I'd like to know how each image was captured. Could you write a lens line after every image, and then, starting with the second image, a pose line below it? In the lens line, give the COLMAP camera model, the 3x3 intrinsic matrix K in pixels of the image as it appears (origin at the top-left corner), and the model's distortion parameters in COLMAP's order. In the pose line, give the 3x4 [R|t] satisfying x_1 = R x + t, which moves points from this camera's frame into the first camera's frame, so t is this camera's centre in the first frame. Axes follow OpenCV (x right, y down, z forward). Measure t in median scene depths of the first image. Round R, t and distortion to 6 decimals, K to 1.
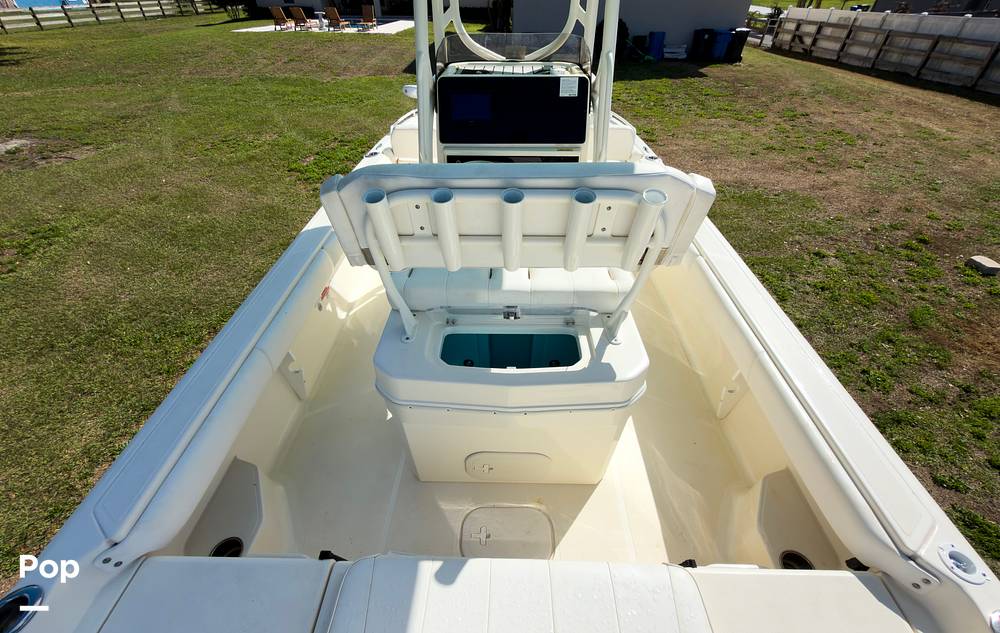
lens RADIAL K [[402.5, 0, 499.6], [0, 402.5, 334.2], [0, 0, 1]] dist [0.001142, -0.000094]
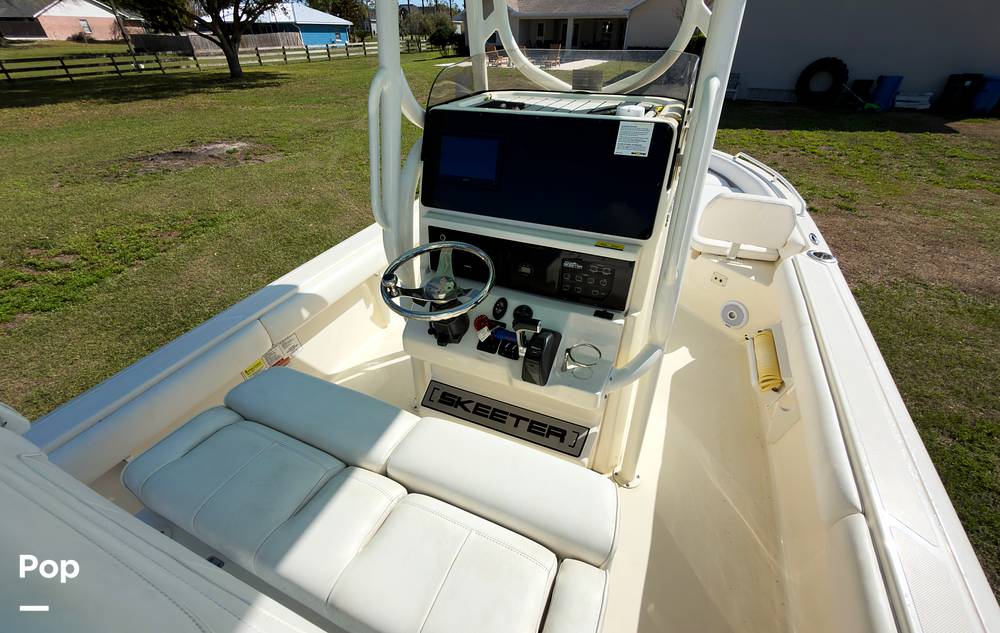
lens RADIAL K [[402.5, 0, 498.2], [0, 402.5, 333.8], [0, 0, 1]] dist [0.001142, -0.000094]
pose [[0.925025, 0.224217, -0.306684, 0.075002], [-0.243960, 0.969407, -0.027102, -0.099027], [0.291225, 0.099888, 0.951425, 0.150592]]
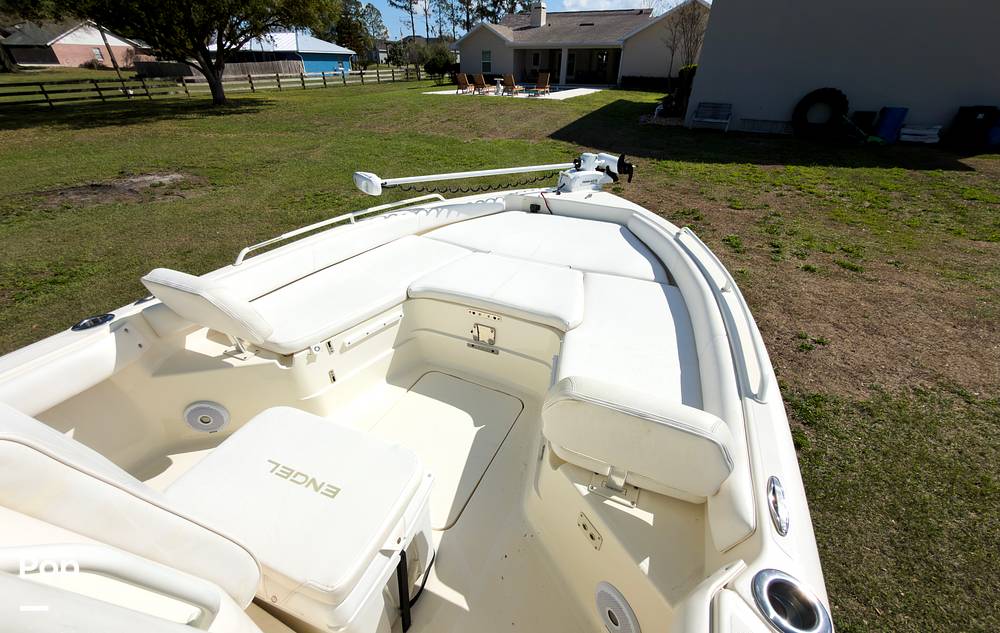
lens RADIAL K [[402.5, 0, 497.7], [0, 402.5, 334.0], [0, 0, 1]] dist [0.001142, -0.000094]
pose [[0.918410, 0.221279, -0.327960, 0.146169], [-0.257917, 0.963466, -0.072200, -0.284181], [0.300002, 0.150895, 0.941928, 0.384913]]
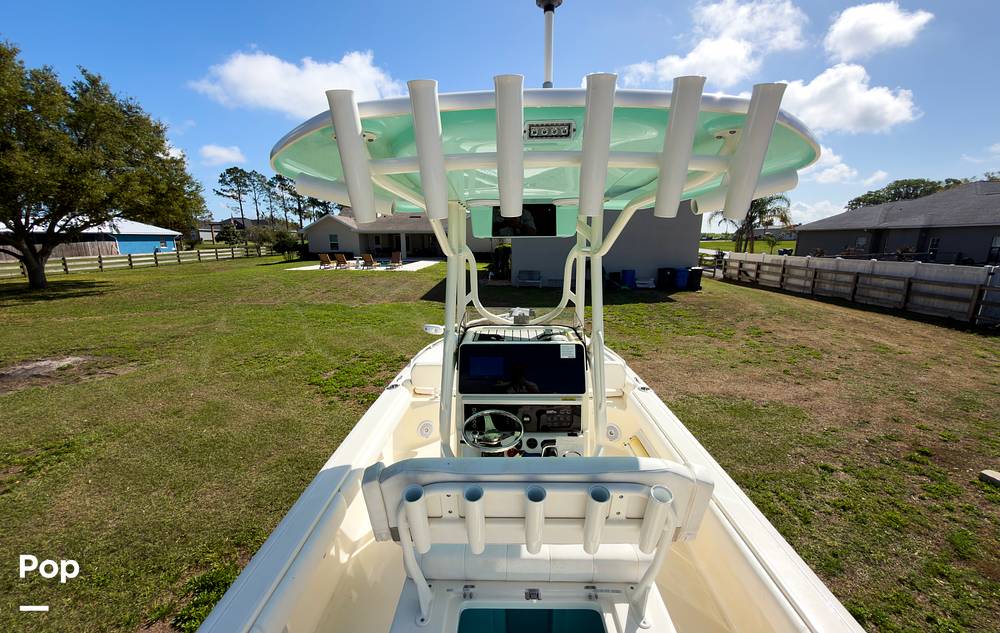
lens RADIAL K [[402.5, 0, 499.7], [0, 402.5, 332.1], [0, 0, 1]] dist [0.001142, -0.000094]
pose [[0.999992, -0.004061, -0.000668, -0.010627], [0.003300, 0.888110, -0.459619, -0.035954], [0.002460, 0.459613, 0.888116, -0.033932]]
